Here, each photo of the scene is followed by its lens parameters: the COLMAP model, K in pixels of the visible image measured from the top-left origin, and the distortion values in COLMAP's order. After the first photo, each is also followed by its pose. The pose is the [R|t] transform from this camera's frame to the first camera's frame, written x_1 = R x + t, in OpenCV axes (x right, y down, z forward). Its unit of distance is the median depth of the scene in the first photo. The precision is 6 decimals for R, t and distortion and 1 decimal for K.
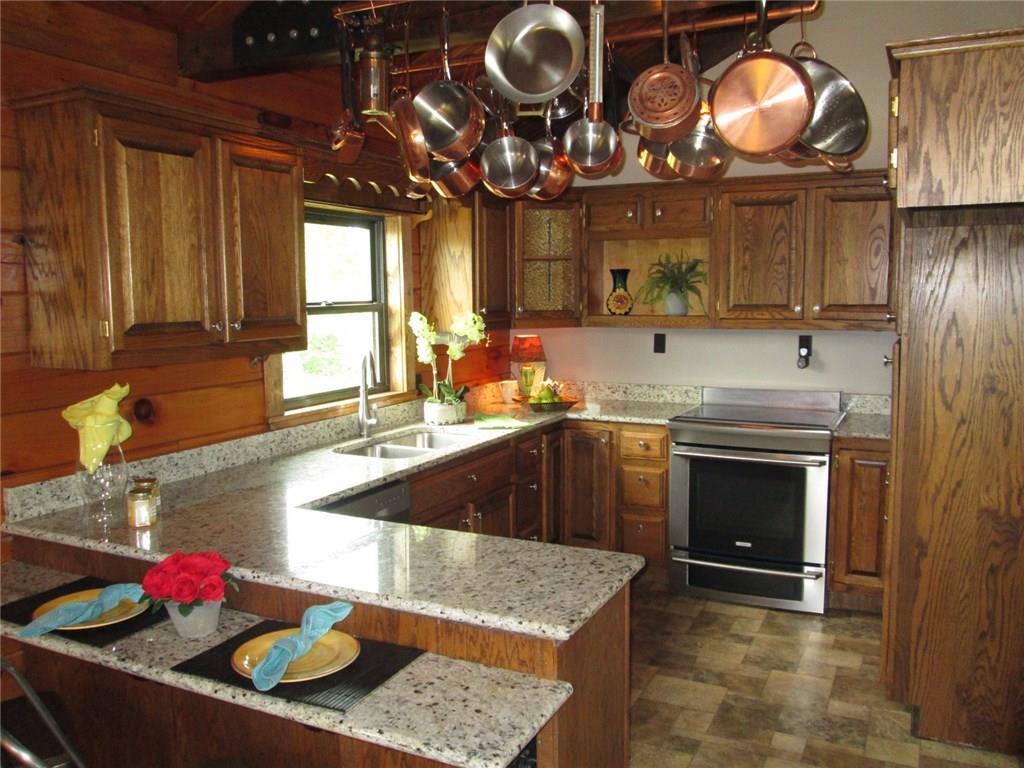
lens RADIAL K [[855.9, 0, 511.2], [0, 855.9, 383.1], [0, 0, 1]] dist [-0.047077, 0.022047]
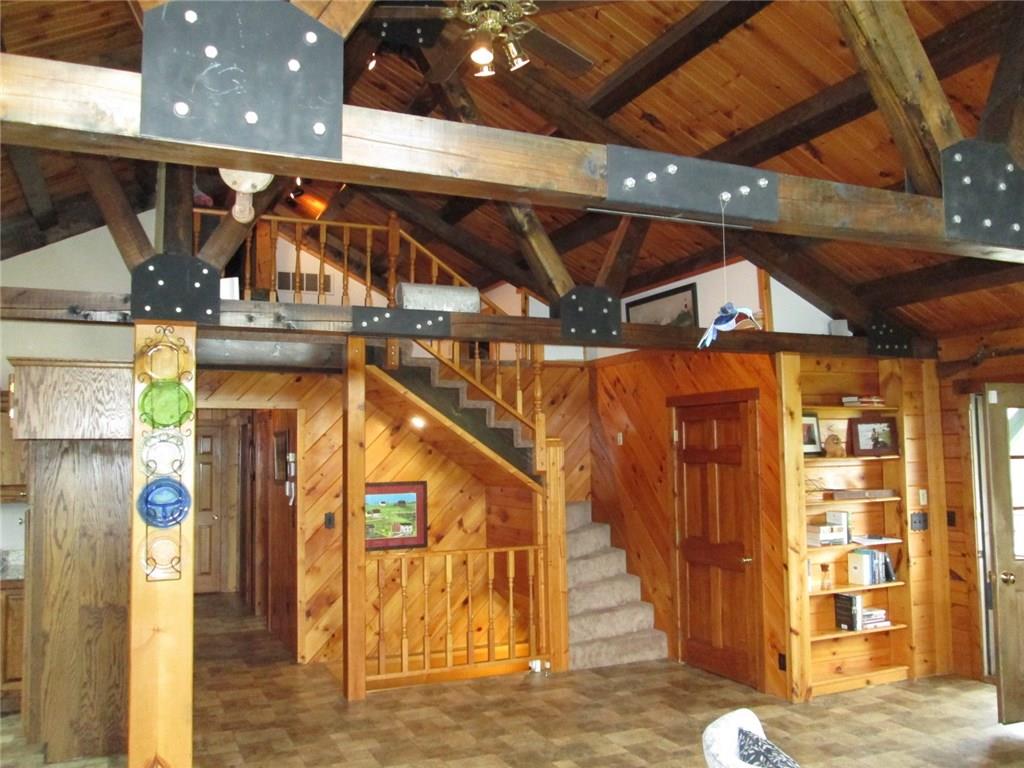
lens RADIAL K [[855.9, 0, 502.4], [0, 855.9, 388.8], [0, 0, 1]] dist [-0.047077, 0.022047]
pose [[0.641356, 0.062606, 0.764685, -0.226530], [0.085908, 0.984538, -0.152658, 0.052353], [-0.762419, 0.163601, 0.626061, -0.787949]]
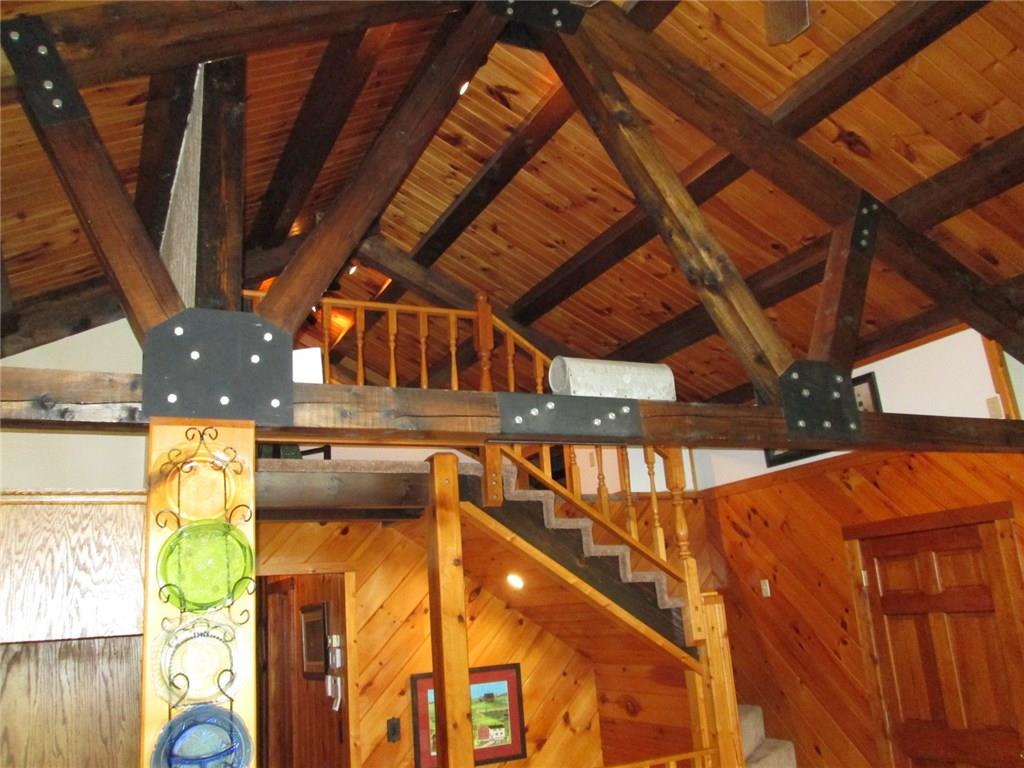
lens RADIAL K [[855.9, 0, 507.0], [0, 855.9, 387.2], [0, 0, 1]] dist [-0.047077, 0.022047]
pose [[0.612782, 0.172596, 0.771173, 0.051653], [0.146302, 0.934211, -0.325339, -0.050911], [-0.776591, 0.312186, 0.547217, -0.131885]]
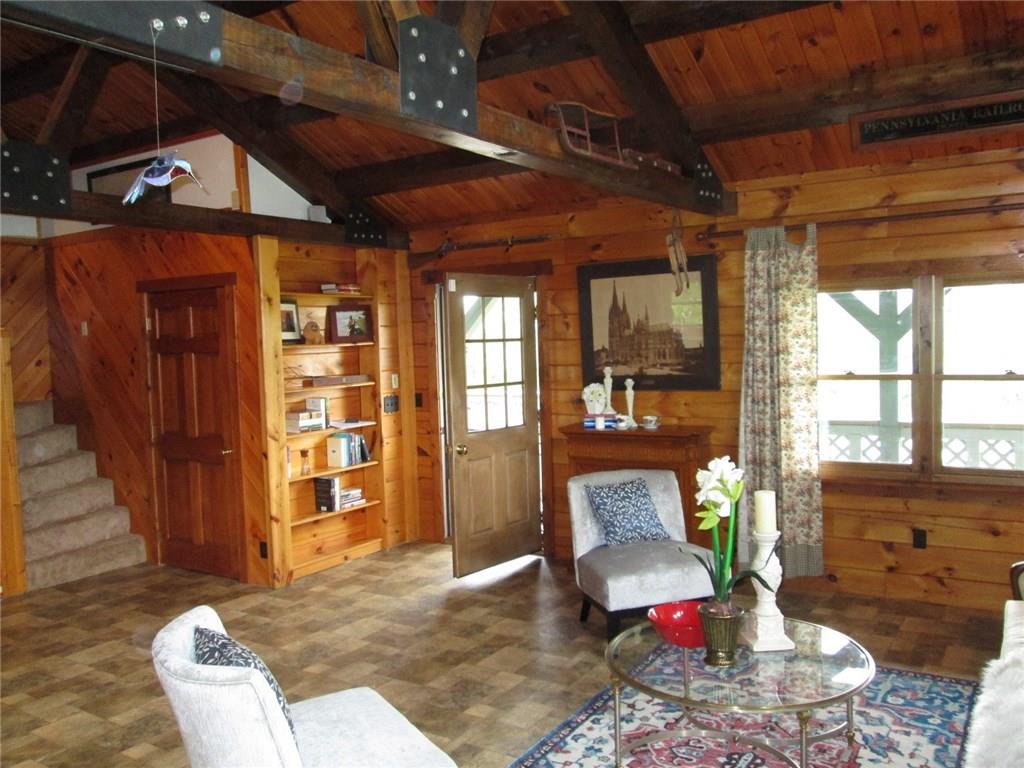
lens RADIAL K [[855.9, 0, 512.2], [0, 855.9, 385.3], [0, 0, 1]] dist [-0.047077, 0.022047]
pose [[0.115244, -0.044359, 0.992346, -0.133051], [0.130663, 0.990999, 0.029125, 0.072386], [-0.984706, 0.126306, 0.120003, -0.798742]]
